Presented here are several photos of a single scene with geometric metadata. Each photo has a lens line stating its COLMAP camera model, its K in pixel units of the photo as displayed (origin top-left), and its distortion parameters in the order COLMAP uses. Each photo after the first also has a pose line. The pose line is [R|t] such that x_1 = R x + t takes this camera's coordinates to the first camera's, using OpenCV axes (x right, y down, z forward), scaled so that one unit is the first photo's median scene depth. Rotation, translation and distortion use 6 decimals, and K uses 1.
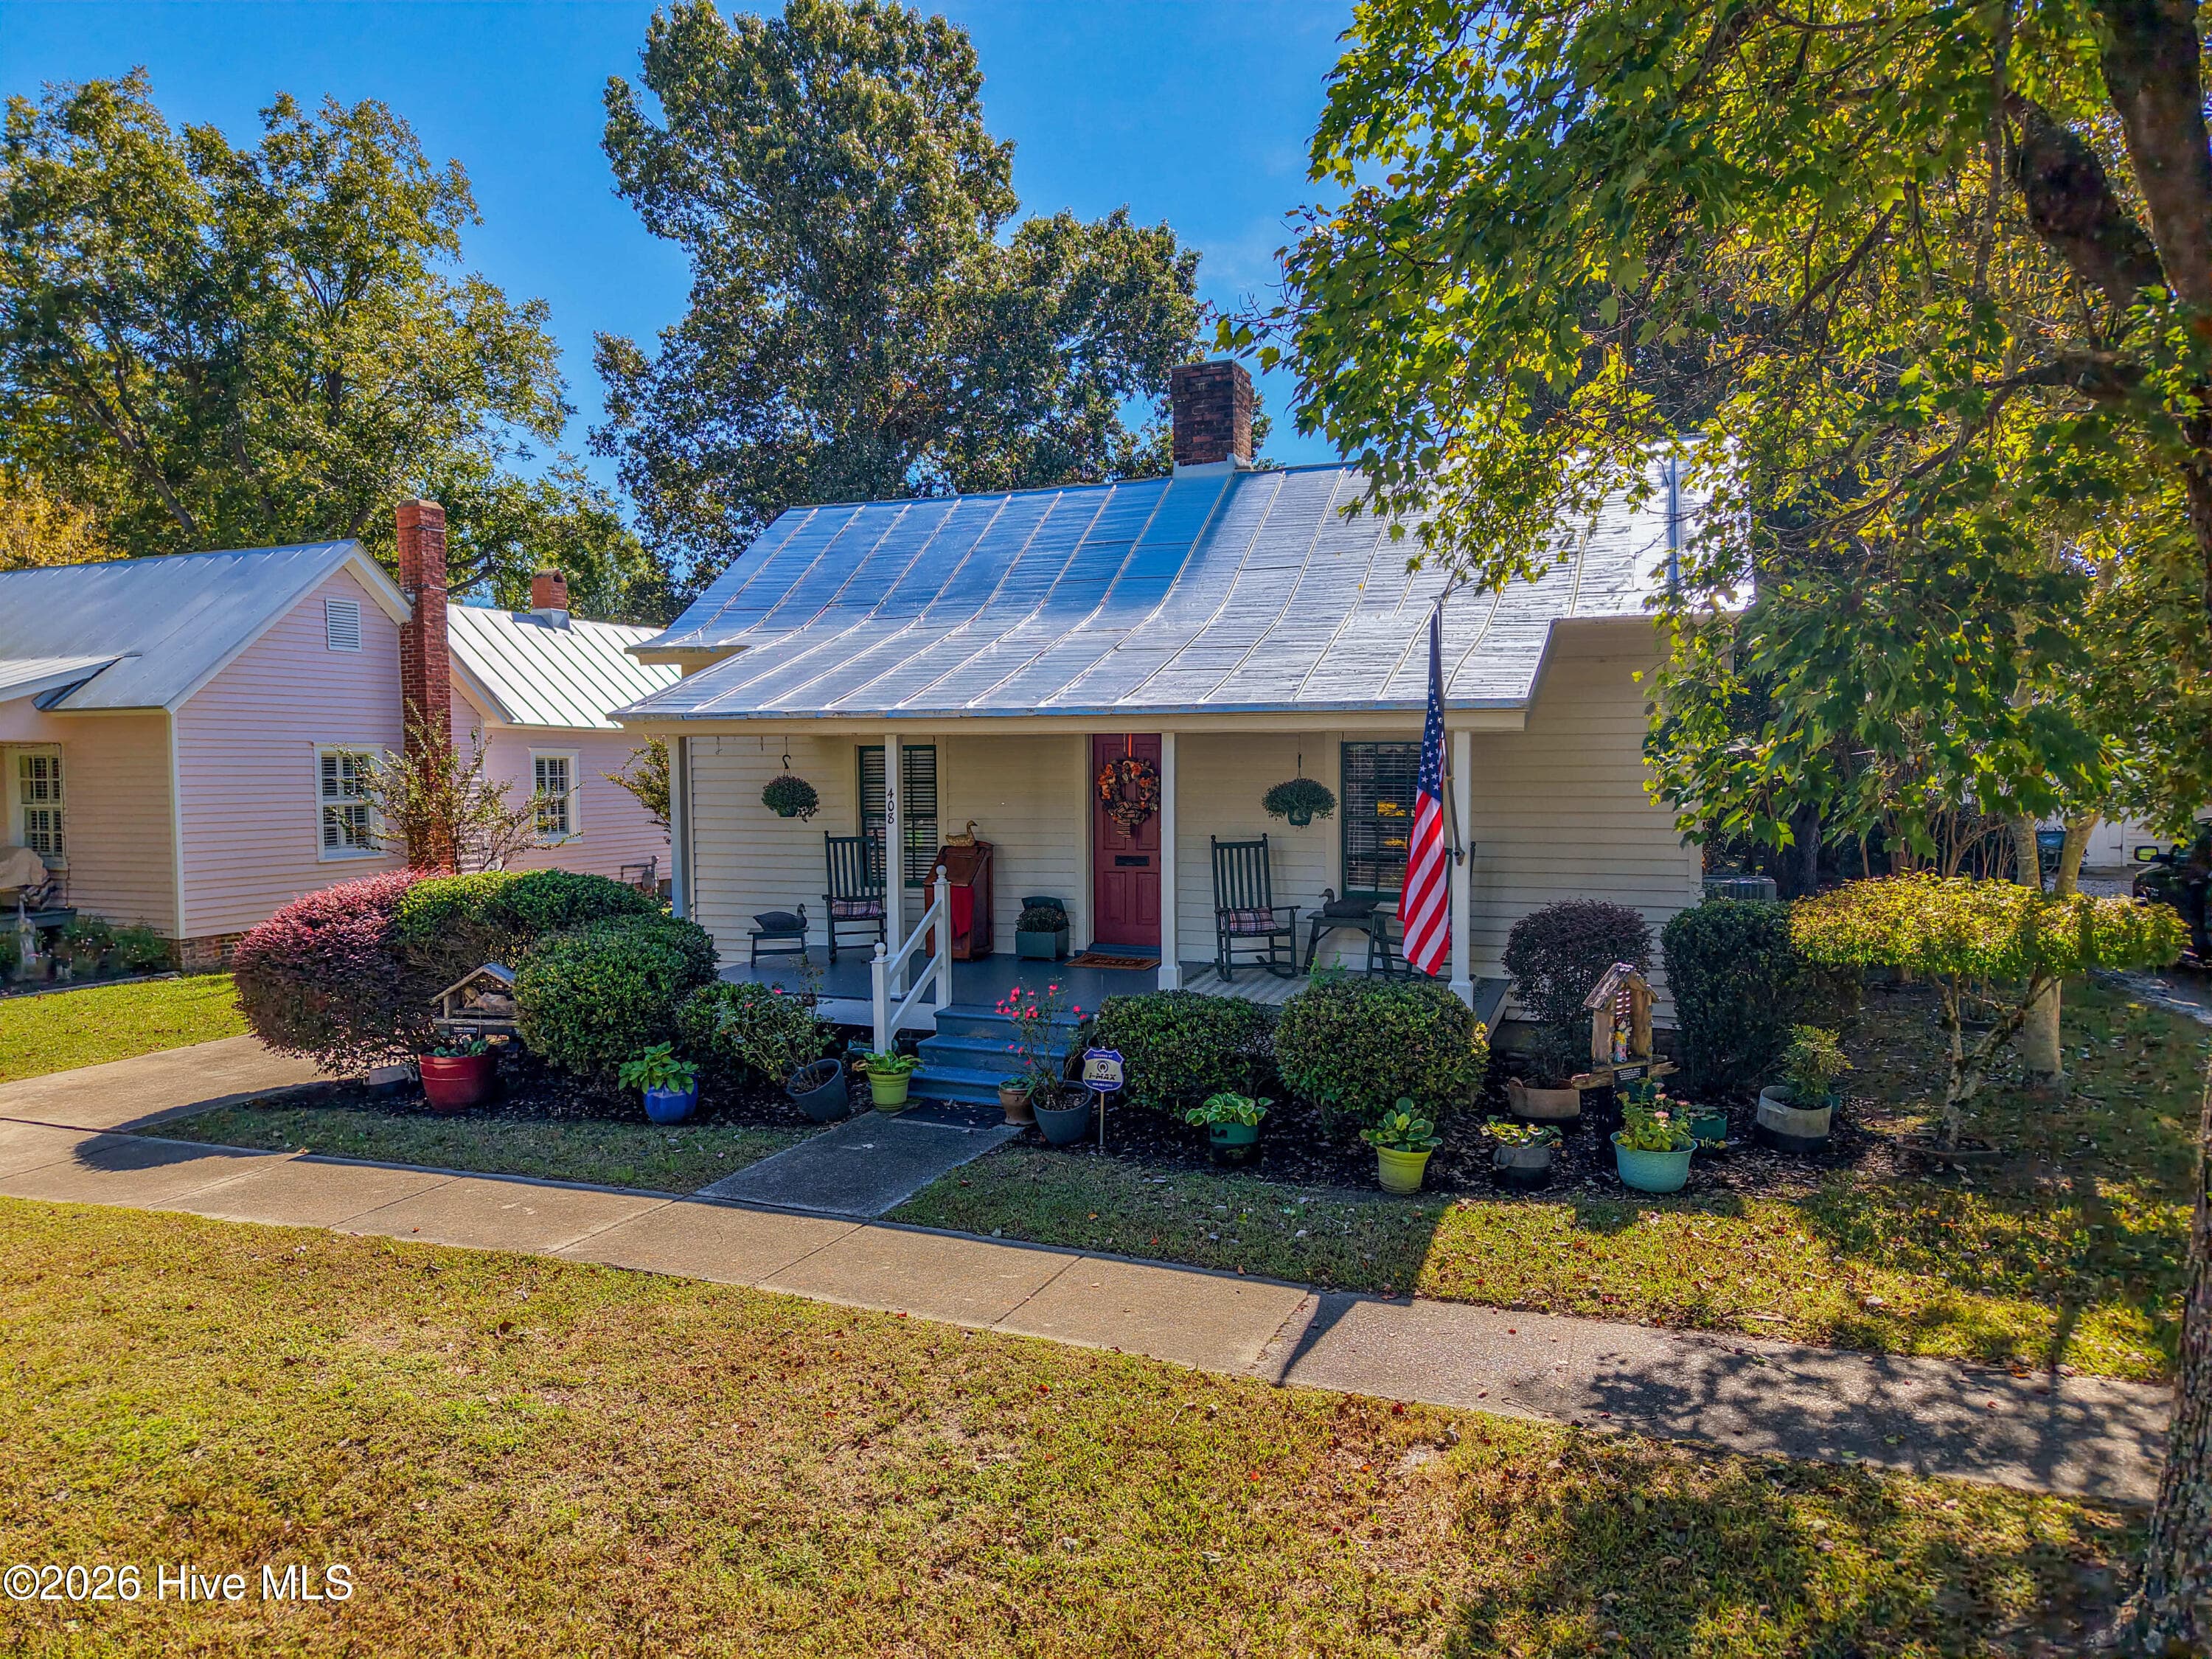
lens RADIAL K [[1477.2, 0, 1106.0], [0, 1477.2, 829.5], [0, 0, 1]] dist [0.052858, -0.079348]
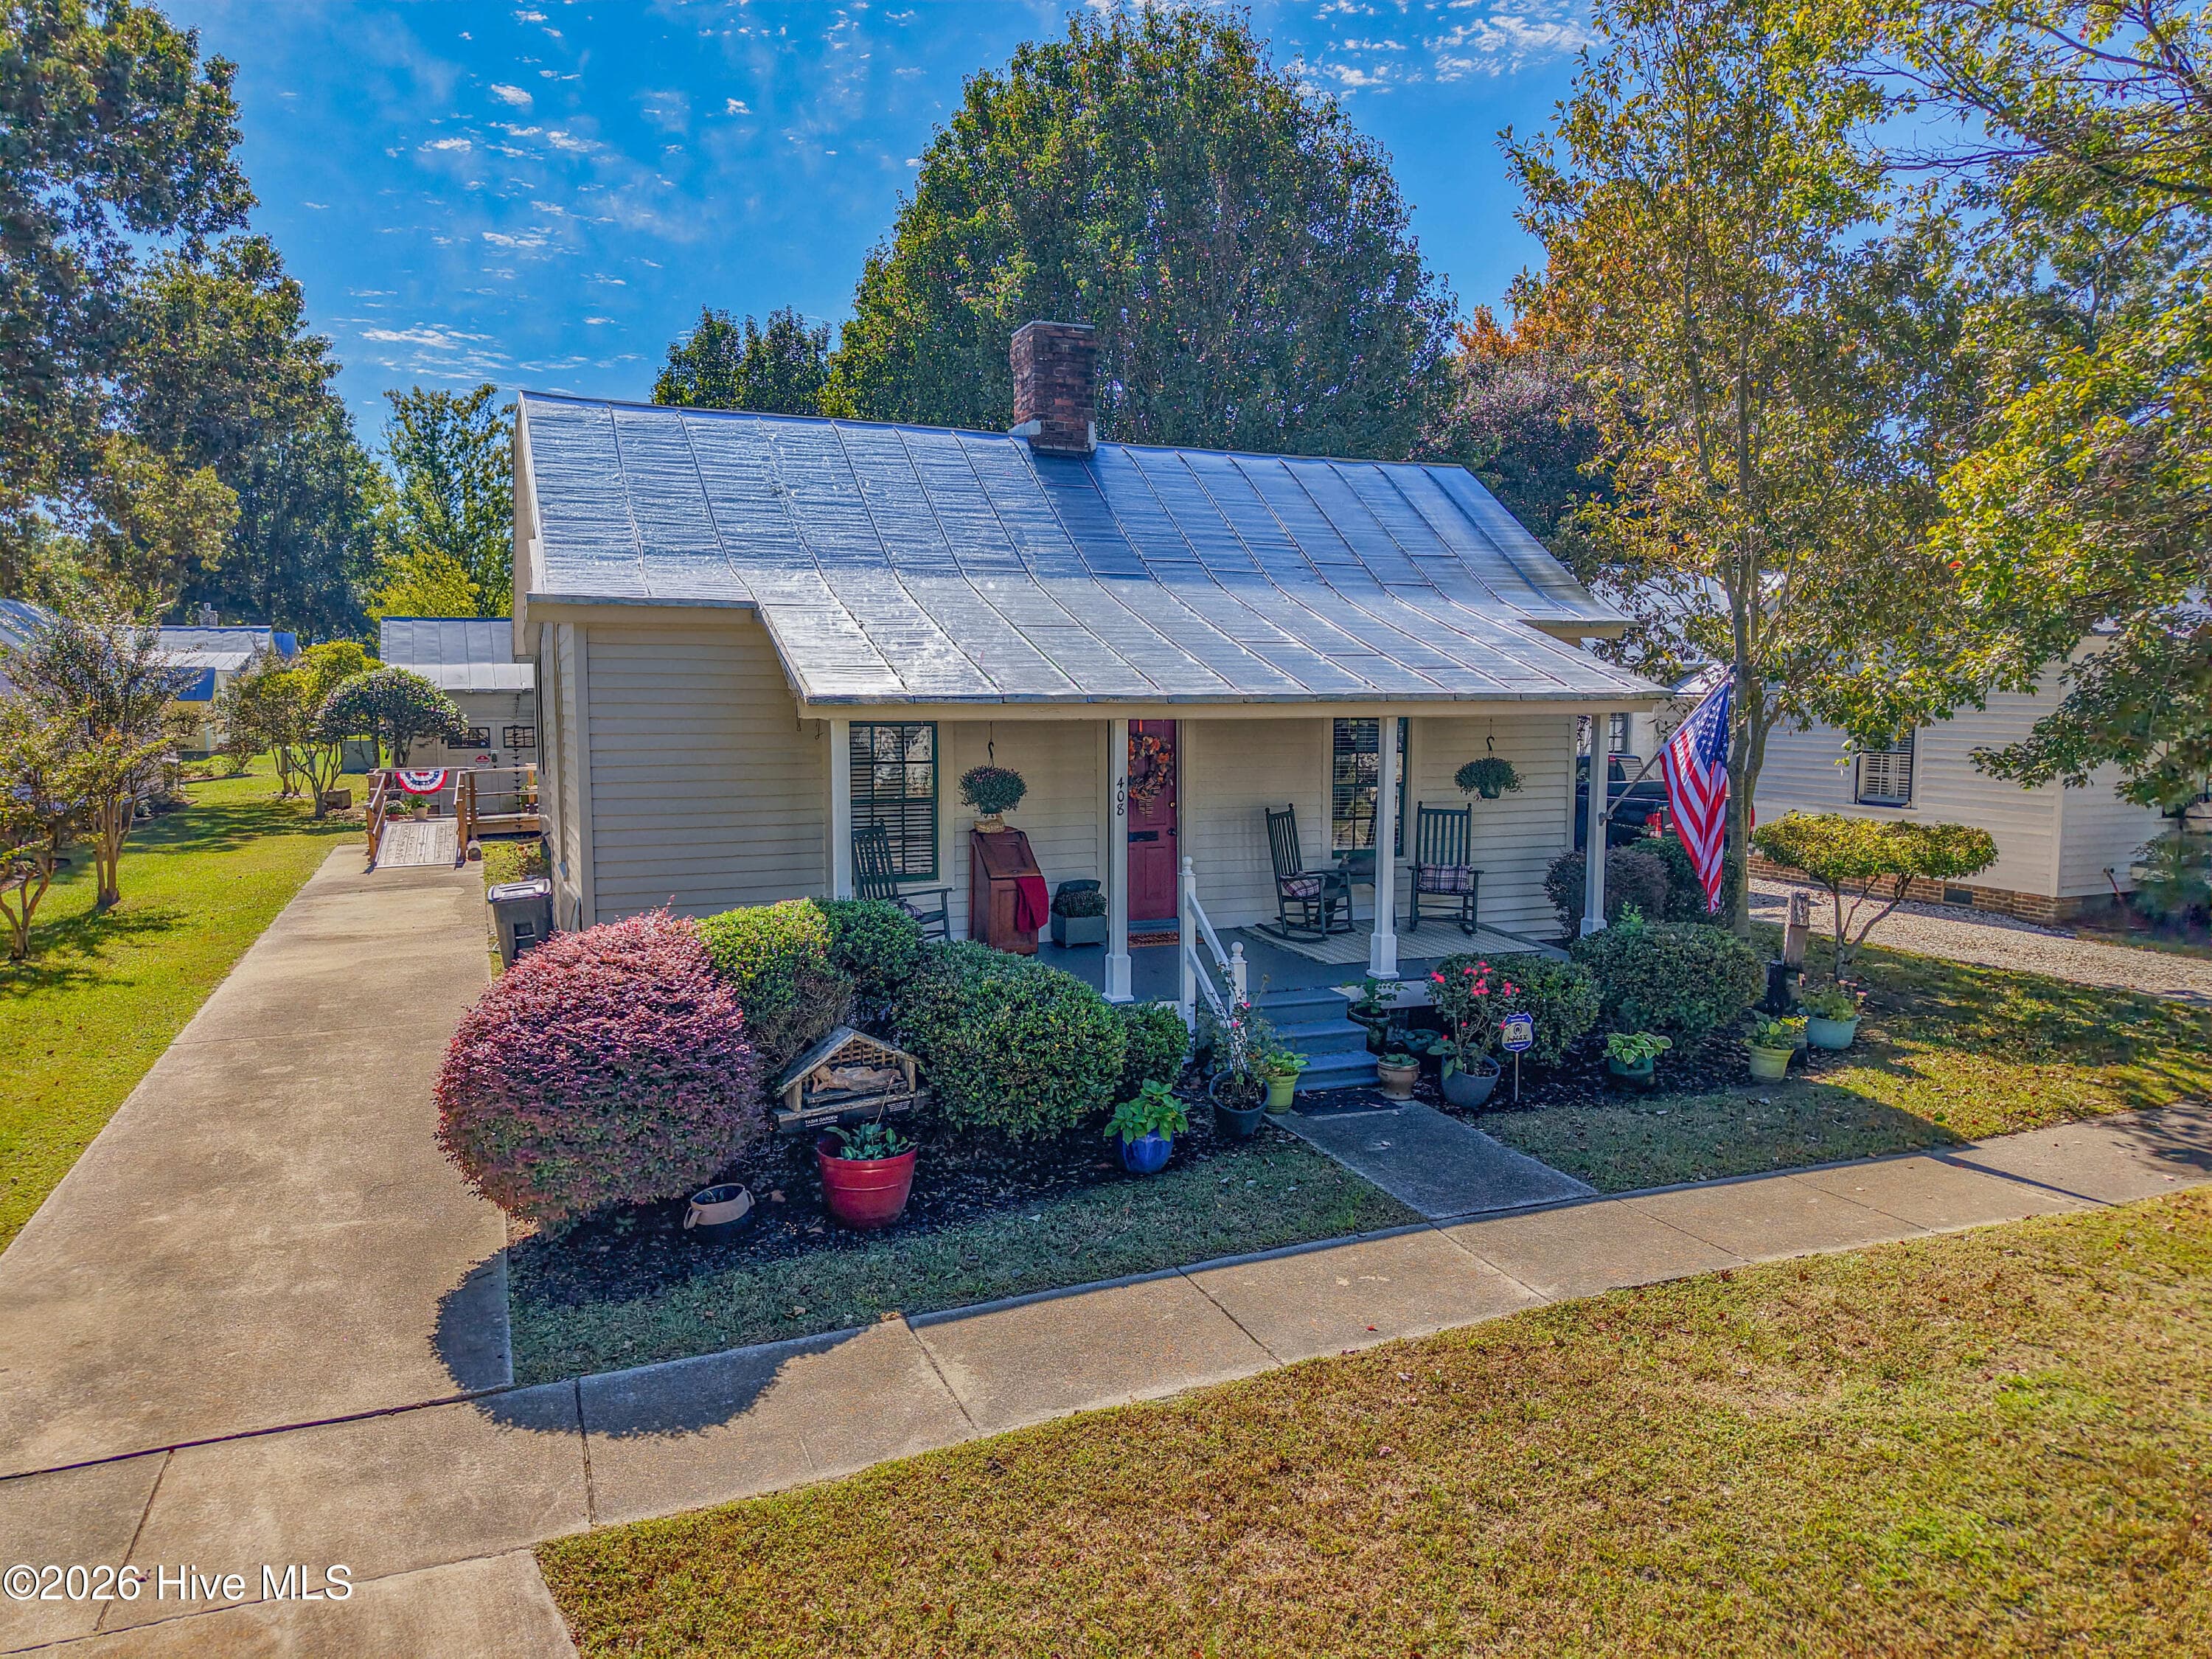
lens RADIAL K [[1480.1, 0, 1106.0], [0, 1480.1, 829.5], [0, 0, 1]] dist [0.004566, -0.004410]
pose [[0.714025, -0.063364, 0.697246, -0.981546], [0.026397, 0.997624, 0.063629, -0.067408], [-0.699622, -0.027027, 0.714002, 0.424627]]
